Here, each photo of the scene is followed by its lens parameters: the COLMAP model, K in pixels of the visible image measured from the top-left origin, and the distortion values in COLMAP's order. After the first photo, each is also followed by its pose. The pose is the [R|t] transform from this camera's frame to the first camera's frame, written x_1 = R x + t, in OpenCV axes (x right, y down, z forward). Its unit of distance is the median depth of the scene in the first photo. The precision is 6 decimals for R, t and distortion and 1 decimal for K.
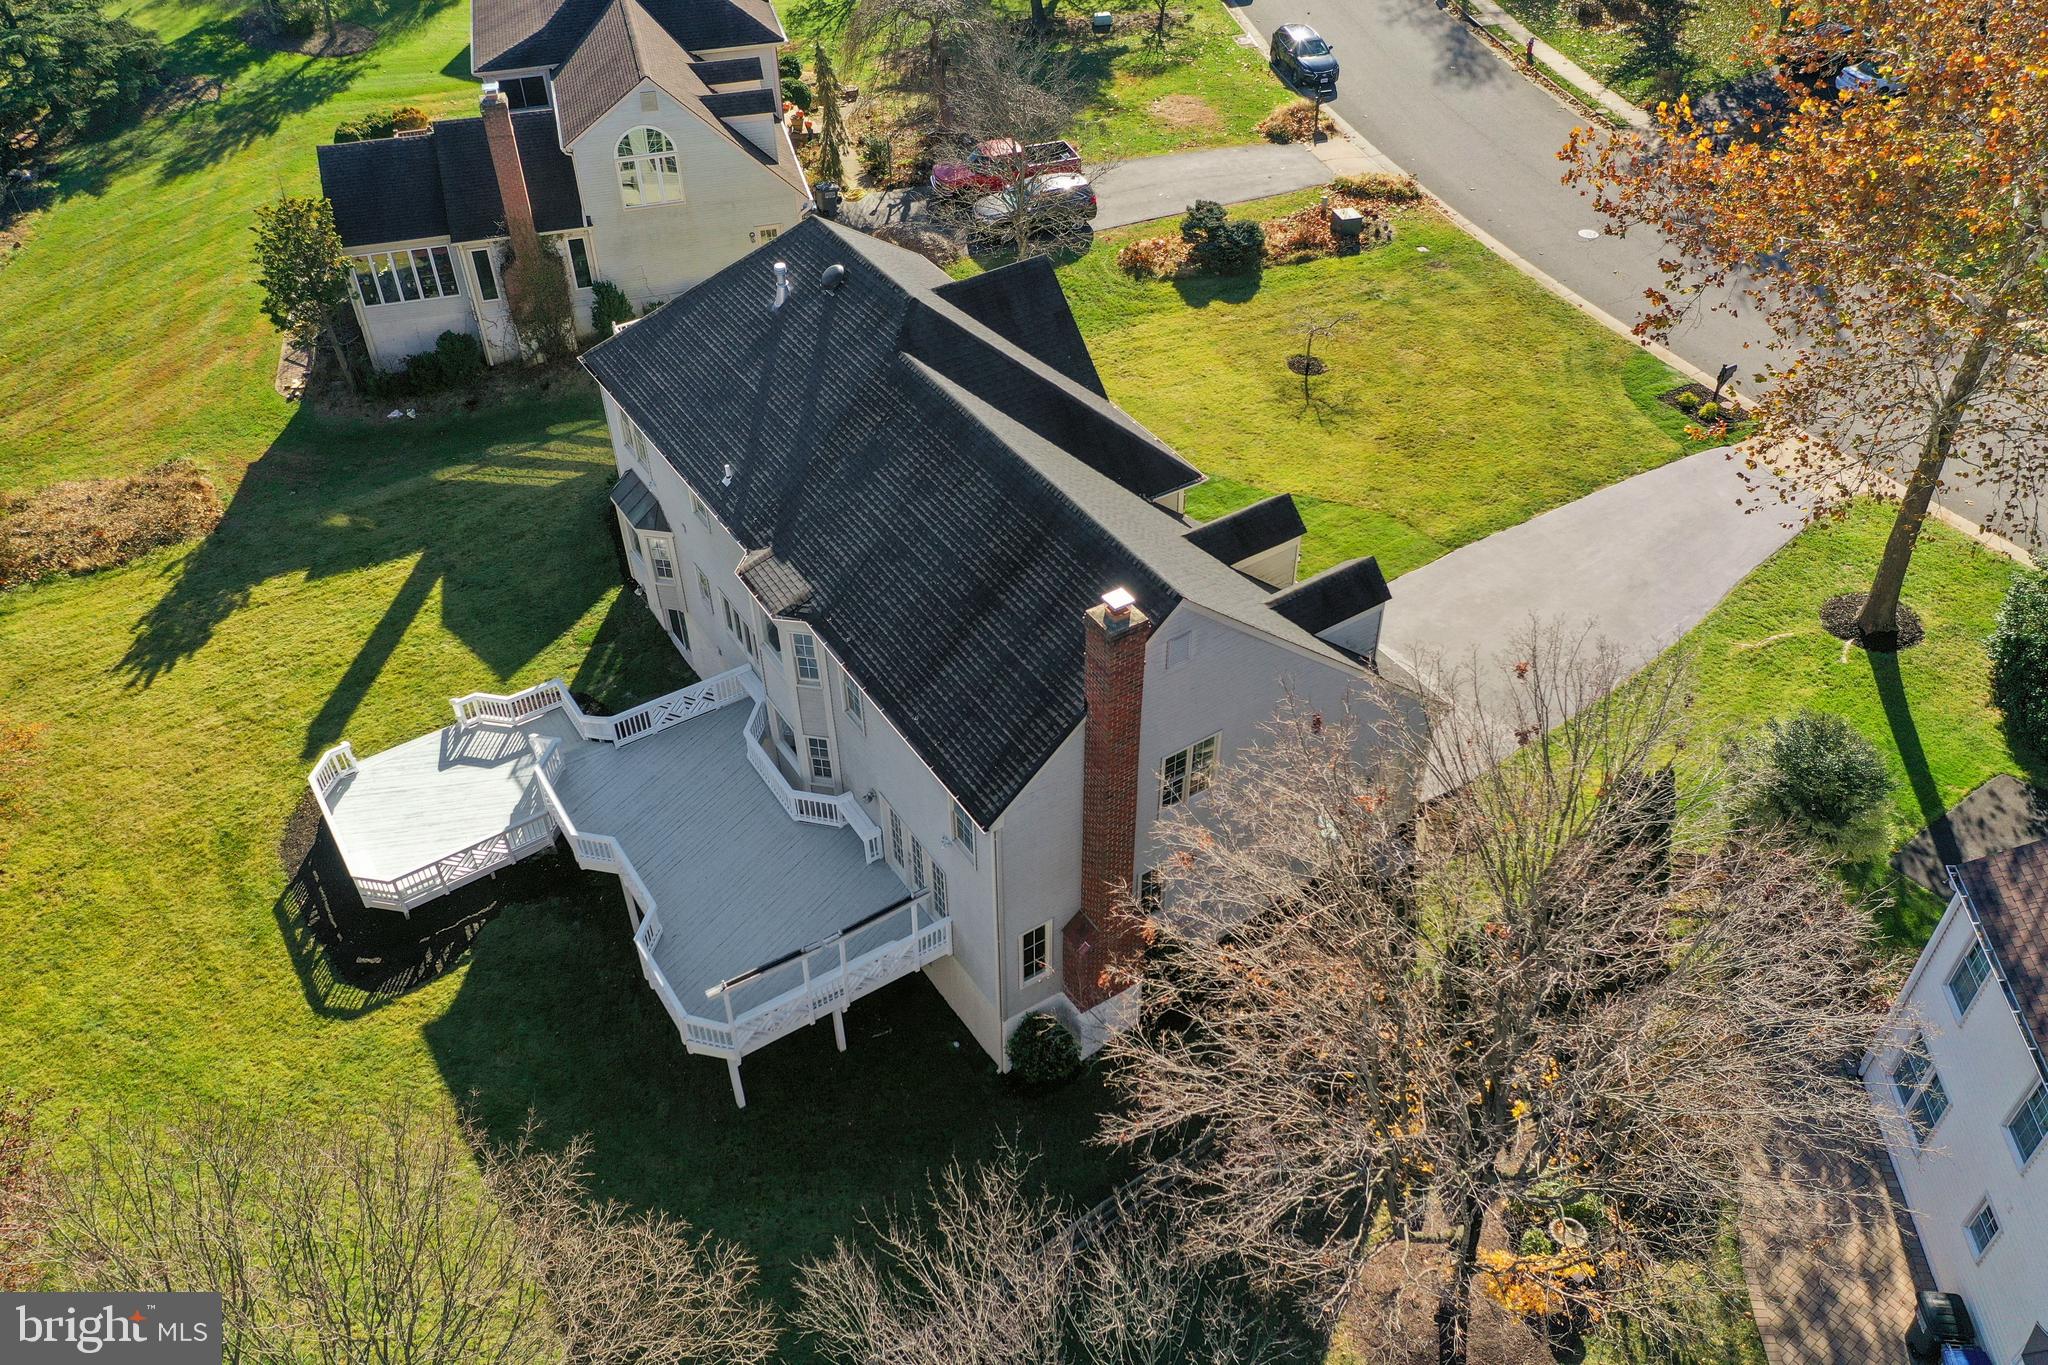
lens RADIAL K [[1603.5, 0, 1024.0], [0, 1603.5, 682.5], [0, 0, 1]] dist [0.005894, -0.001764]
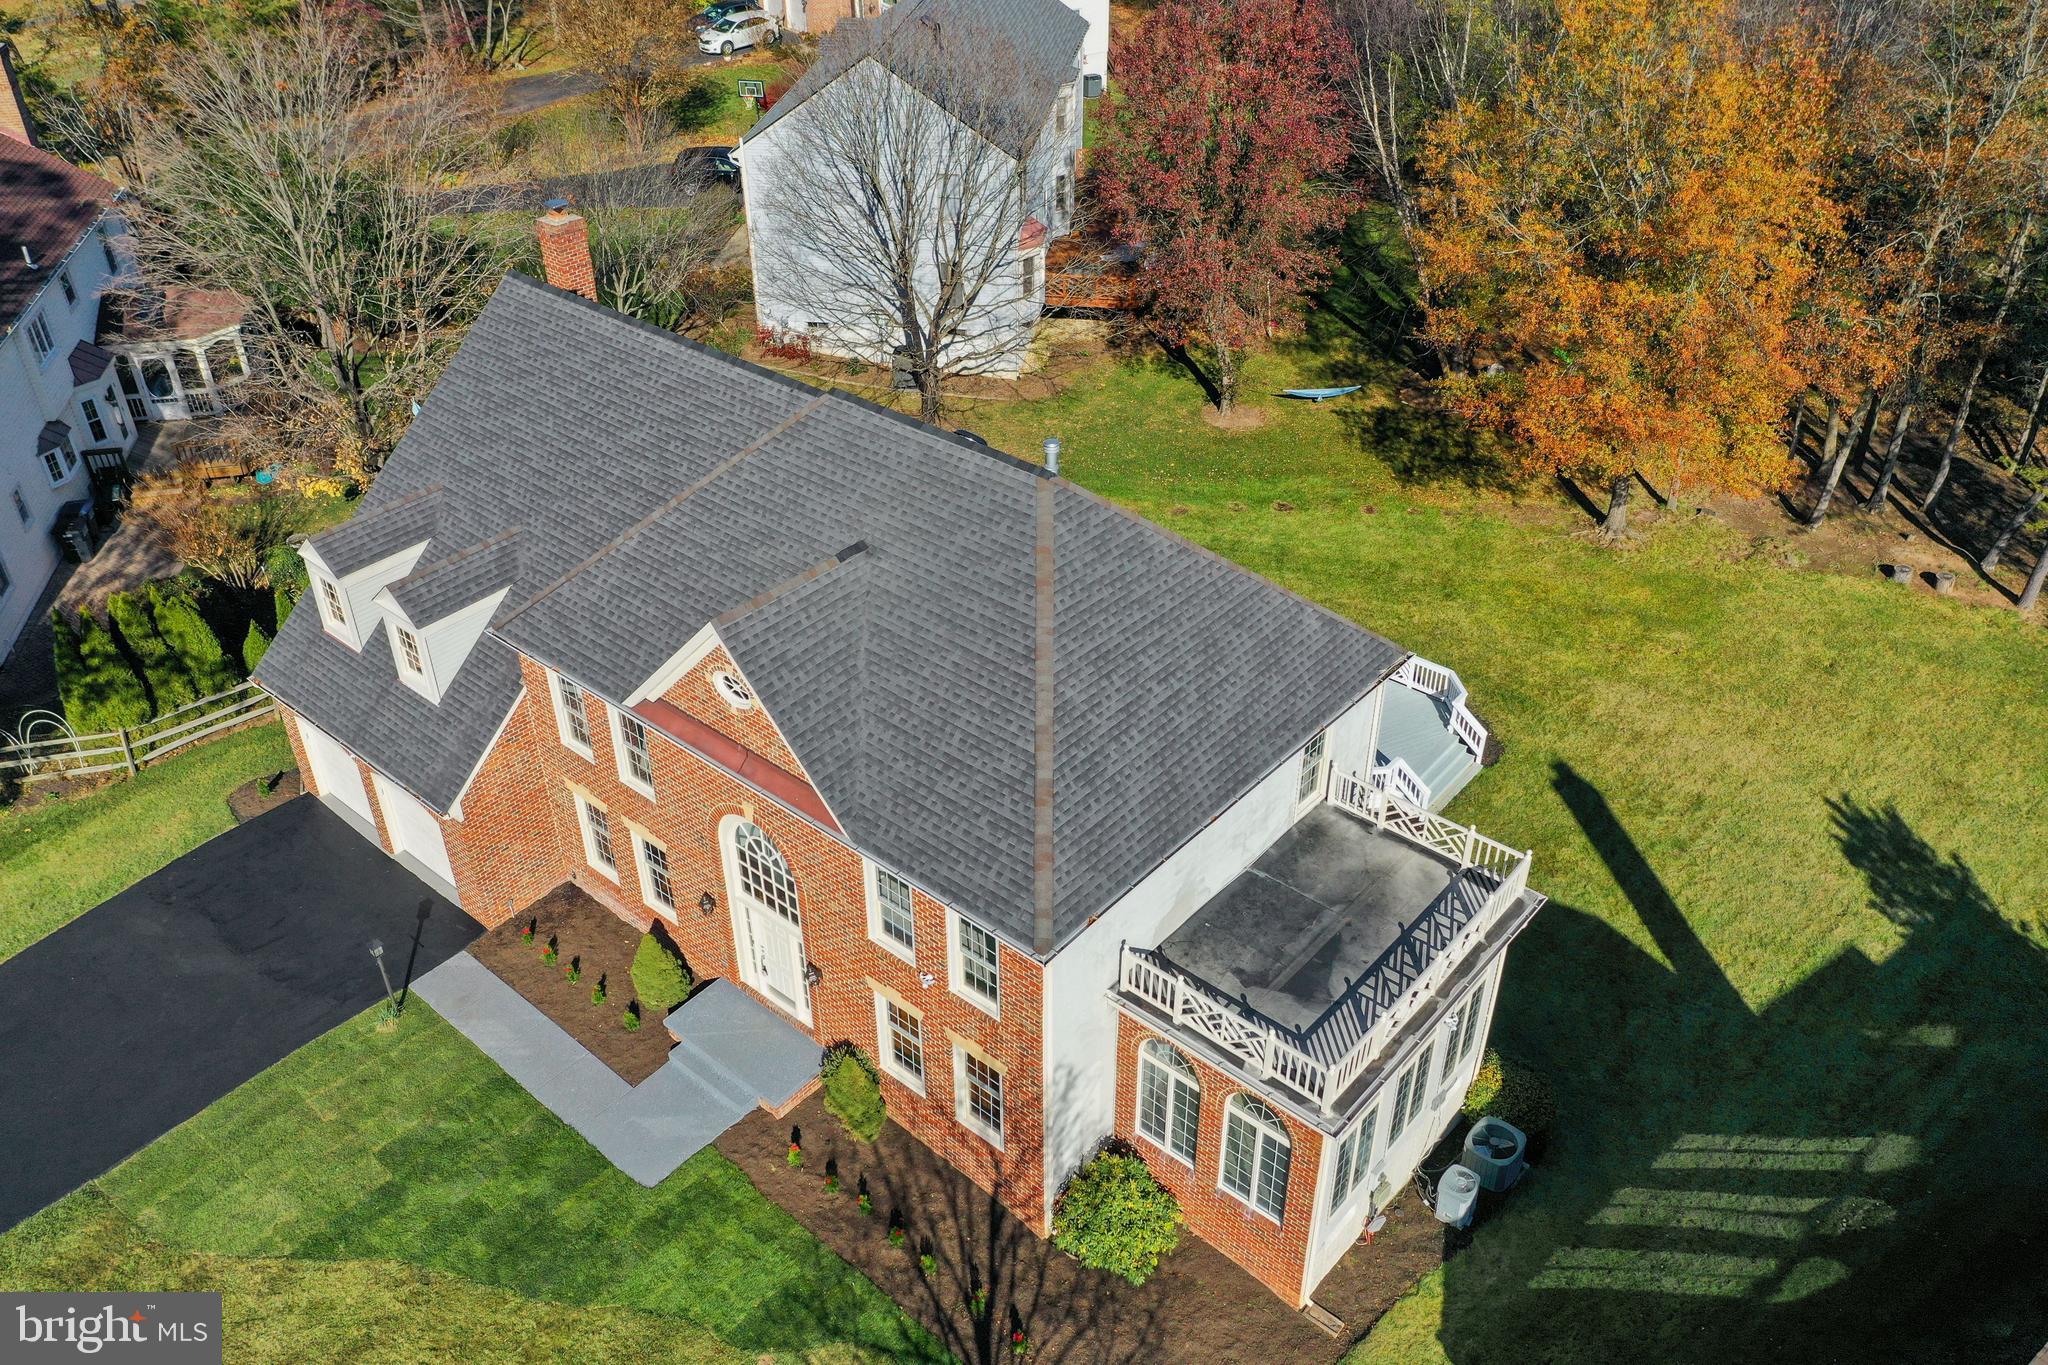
lens RADIAL K [[1705.7, 0, 1024.0], [0, 1705.7, 682.5], [0, 0, 1]] dist [0.001360, -0.001239]
pose [[-0.958728, 0.183089, -0.217531, 0.045014], [-0.172044, 0.235557, 0.956511, -0.706059], [0.226368, 0.954459, -0.194336, 0.891155]]
